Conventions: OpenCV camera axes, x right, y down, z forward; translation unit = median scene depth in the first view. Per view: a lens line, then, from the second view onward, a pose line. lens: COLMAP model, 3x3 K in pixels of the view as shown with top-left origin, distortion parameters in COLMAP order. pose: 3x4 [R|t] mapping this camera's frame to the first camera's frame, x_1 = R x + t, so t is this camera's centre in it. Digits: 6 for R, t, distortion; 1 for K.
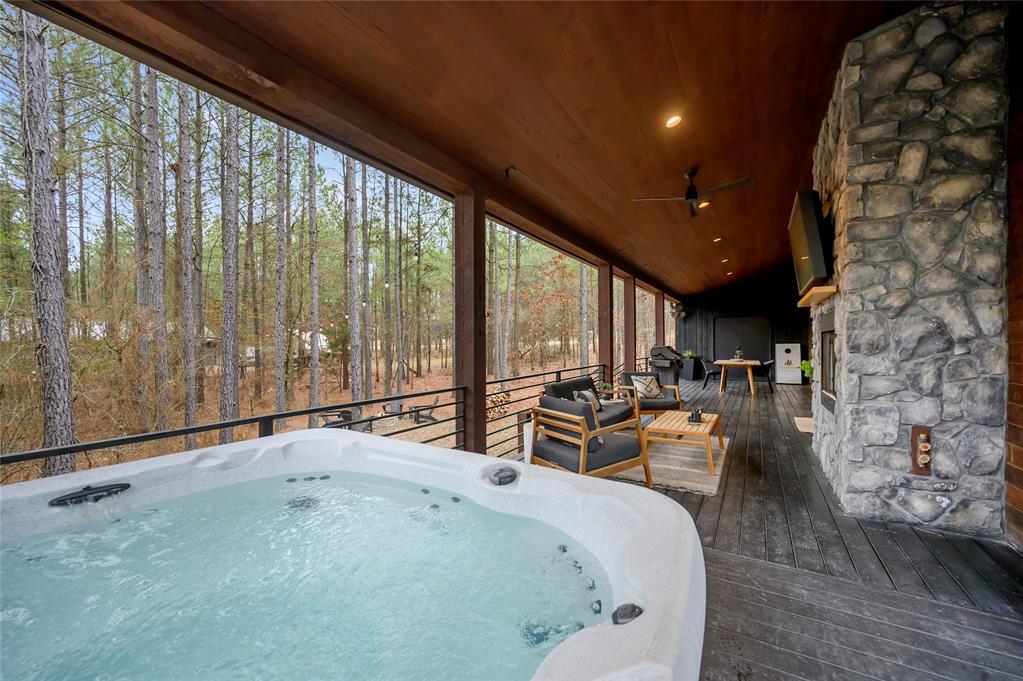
lens RADIAL K [[406.5, 0, 514.5], [0, 406.5, 340.7], [0, 0, 1]] dist [-0.000860, -0.000028]
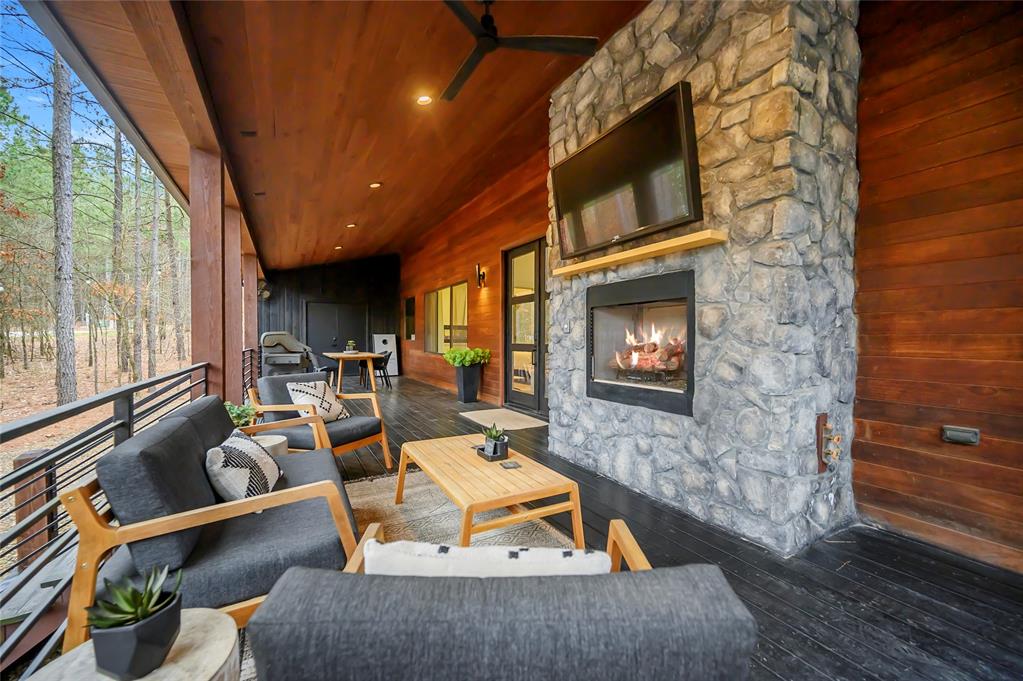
lens RADIAL K [[406.5, 0, 514.5], [0, 406.5, 340.7], [0, 0, 1]] dist [-0.000860, -0.000028]
pose [[0.503034, -0.001195, 0.864266, -0.003375], [-0.008174, 0.999948, 0.006140, 0.014113], [-0.864228, -0.010154, 0.502998, 0.248375]]
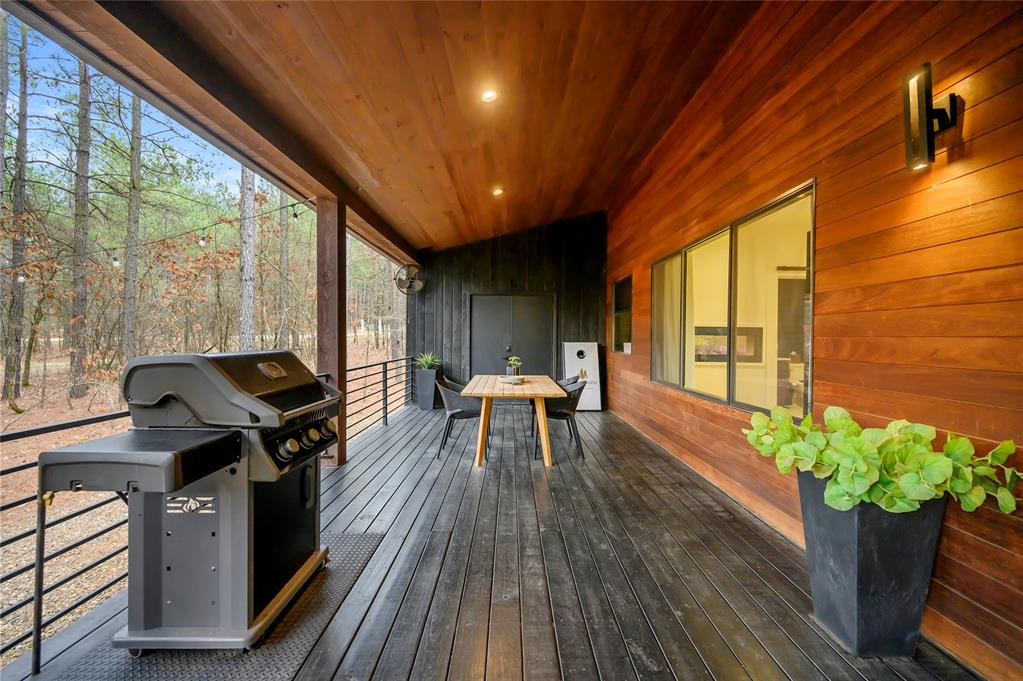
lens RADIAL K [[406.5, 0, 514.5], [0, 406.5, 340.7], [0, 0, 1]] dist [-0.000860, -0.000028]
pose [[0.855572, 0.007563, 0.517629, 0.272513], [-0.013642, 0.999875, 0.007939, 0.002248], [-0.517505, -0.013854, 0.855568, 0.528580]]
